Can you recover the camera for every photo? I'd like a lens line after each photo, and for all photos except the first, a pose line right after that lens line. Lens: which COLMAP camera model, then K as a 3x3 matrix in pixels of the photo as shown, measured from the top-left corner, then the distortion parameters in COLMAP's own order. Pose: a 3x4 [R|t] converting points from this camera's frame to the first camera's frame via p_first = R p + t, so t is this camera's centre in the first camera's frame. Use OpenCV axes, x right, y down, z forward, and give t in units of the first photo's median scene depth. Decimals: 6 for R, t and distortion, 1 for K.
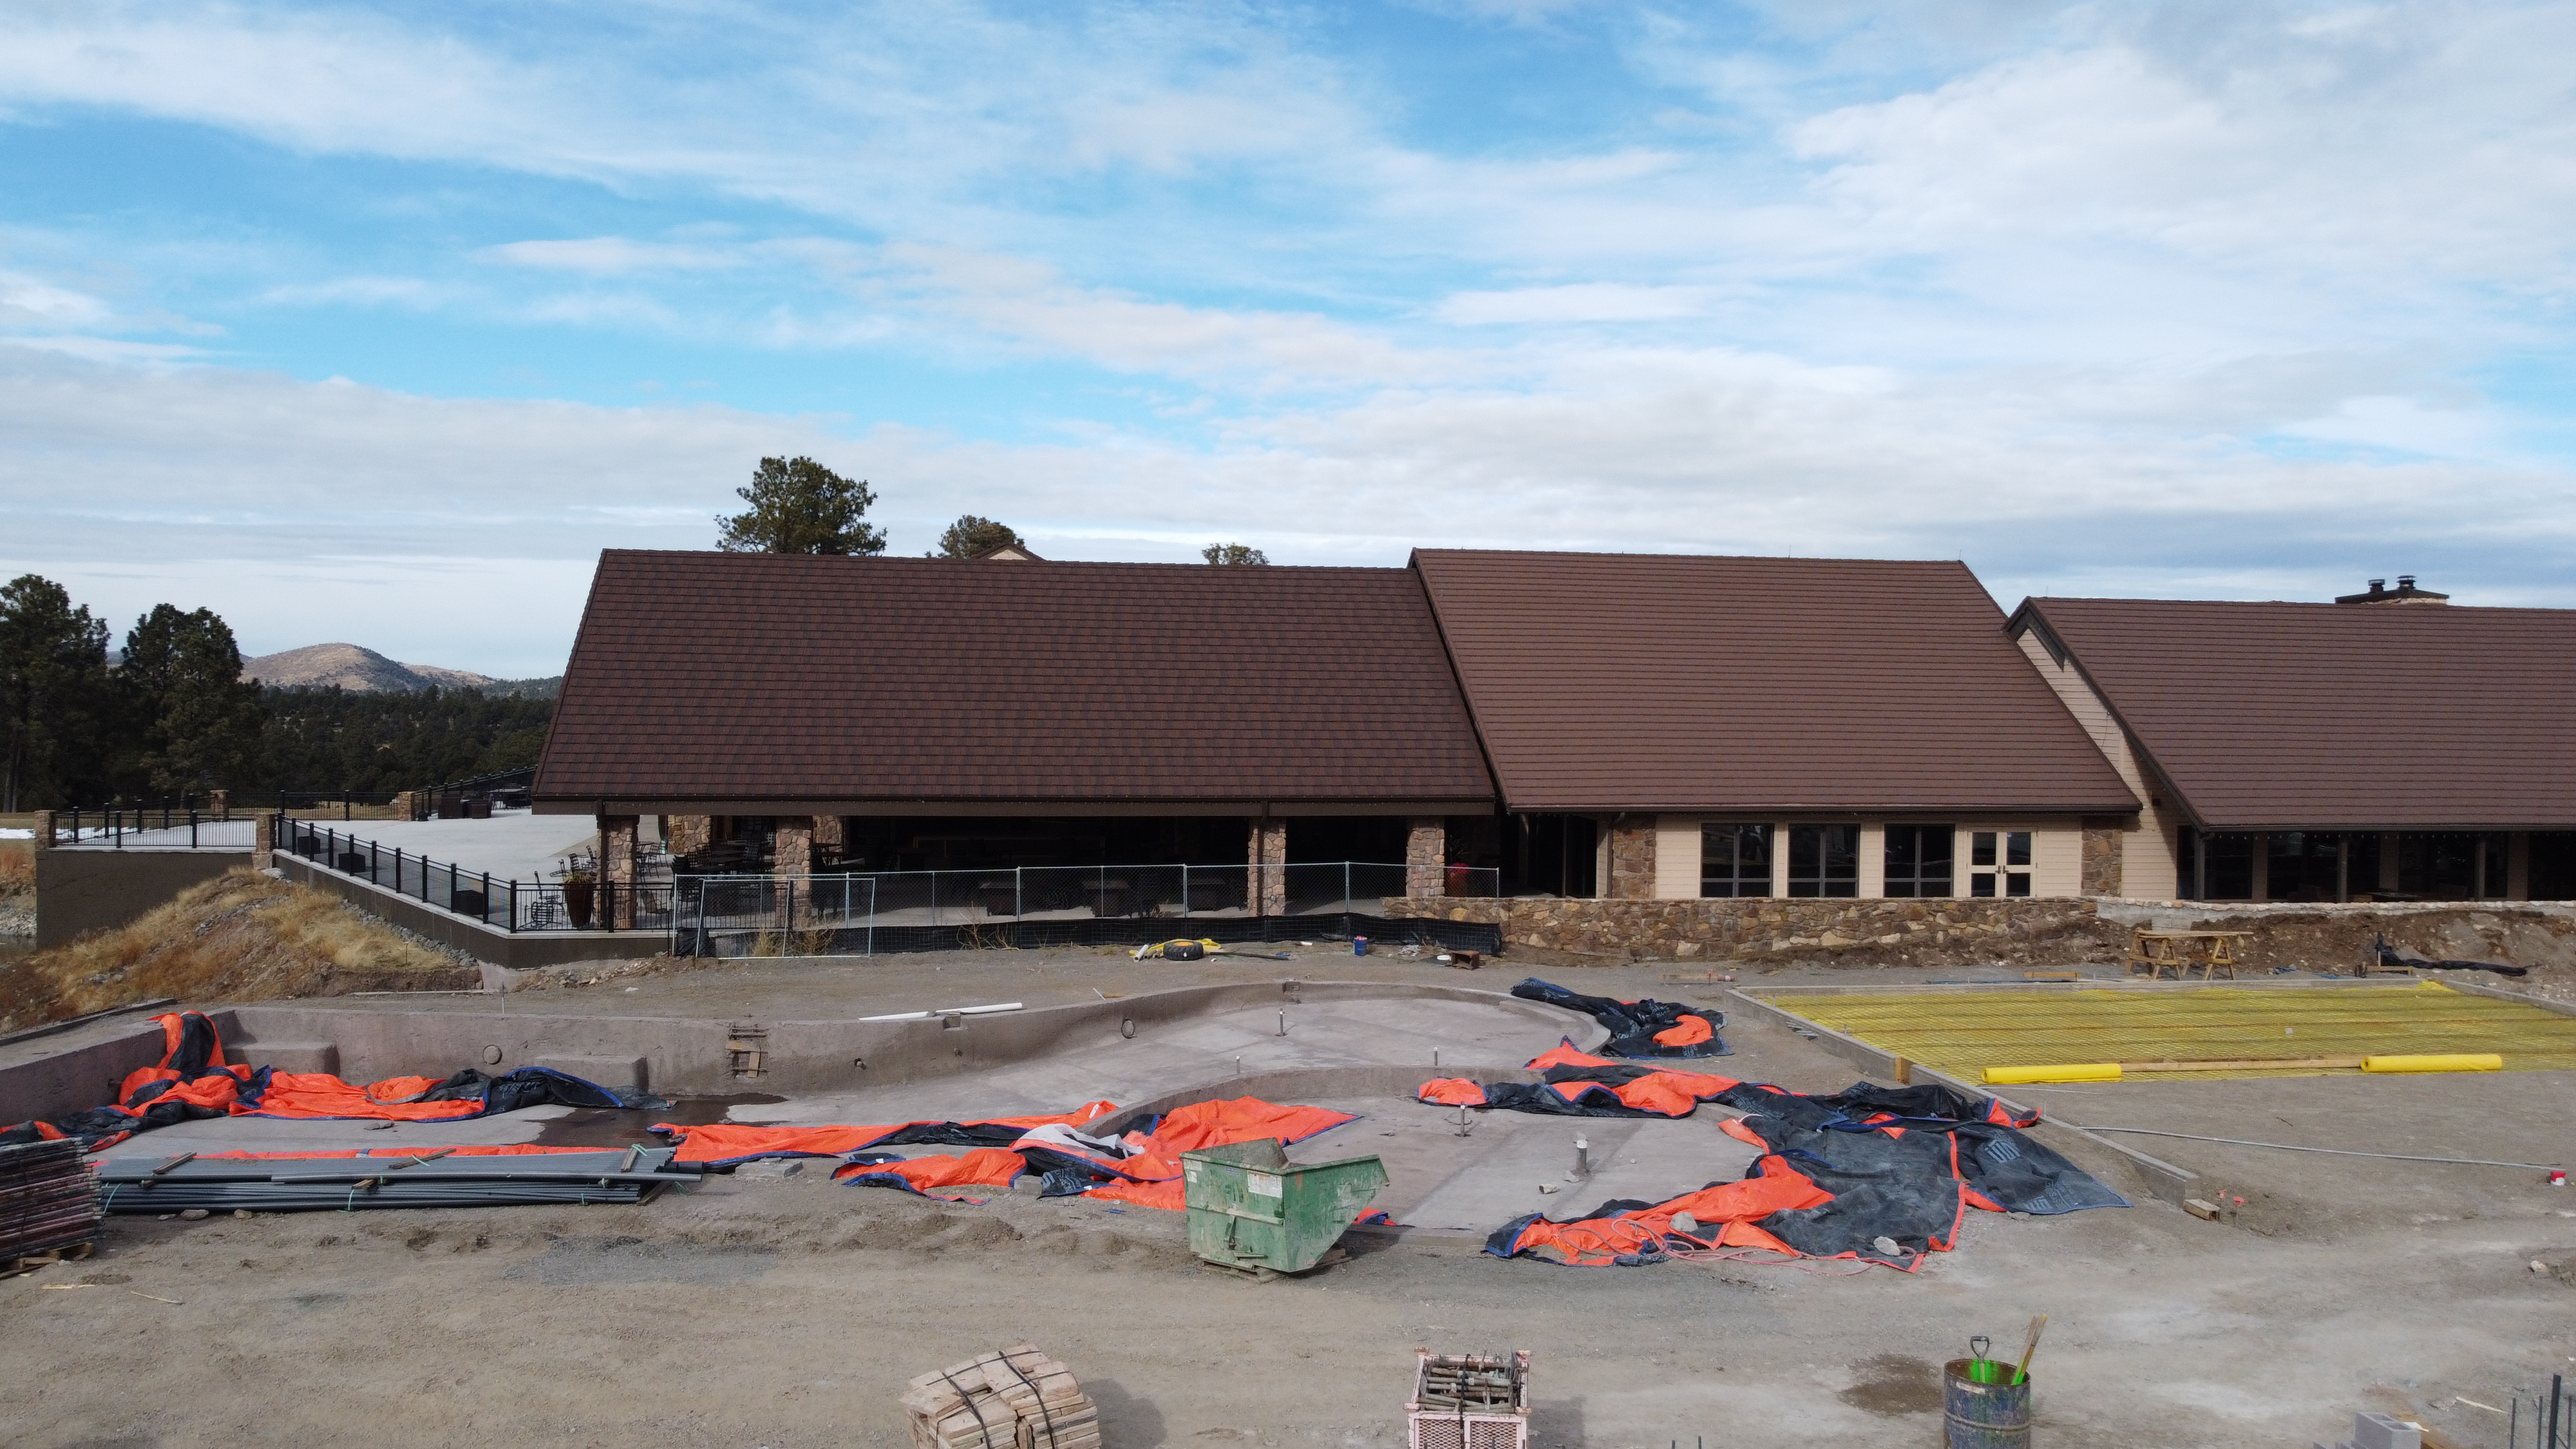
lens RADIAL K [[1945.9, 0, 1282.9], [0, 1945.9, 709.3], [0, 0, 1]] dist [0.001088, -0.004341]
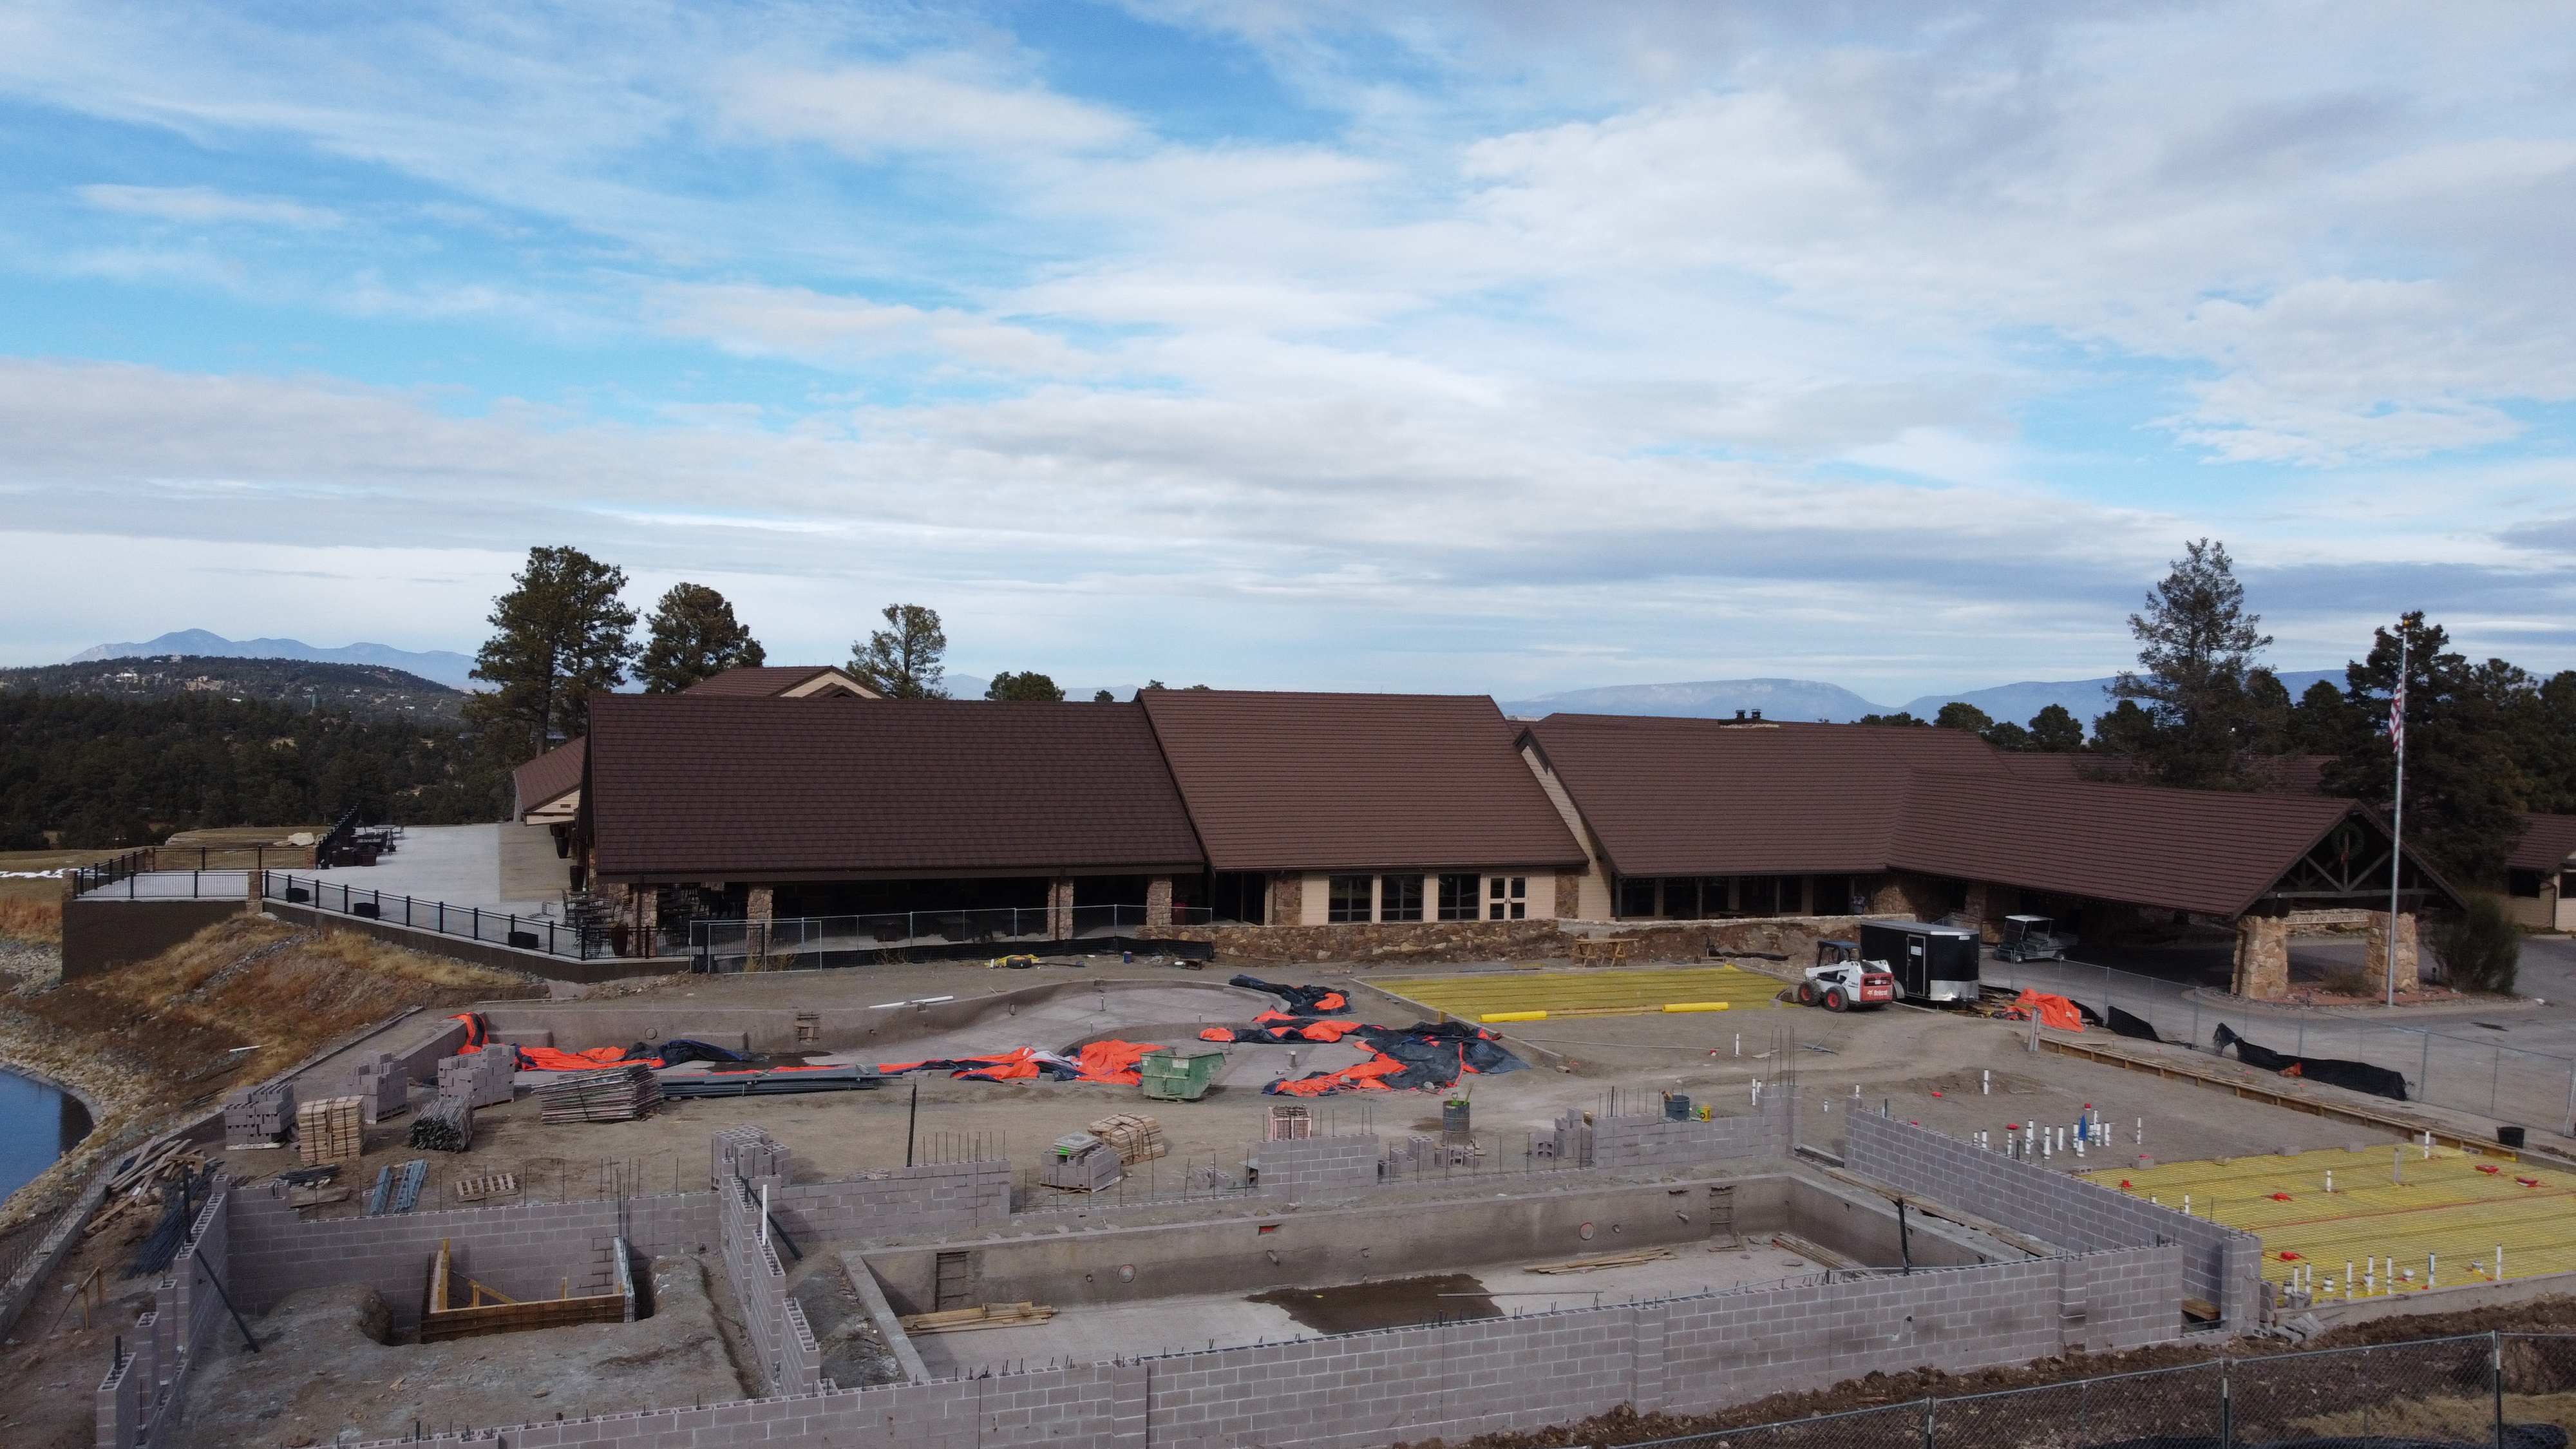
lens RADIAL K [[1945.9, 0, 1274.8], [0, 1945.9, 728.6], [0, 0, 1]] dist [0.001088, -0.004341]
pose [[0.978738, 0.002631, 0.205097, -0.162362], [-0.005223, 0.999913, 0.012099, -0.083872], [-0.205048, -0.012913, 0.978667, -0.574666]]
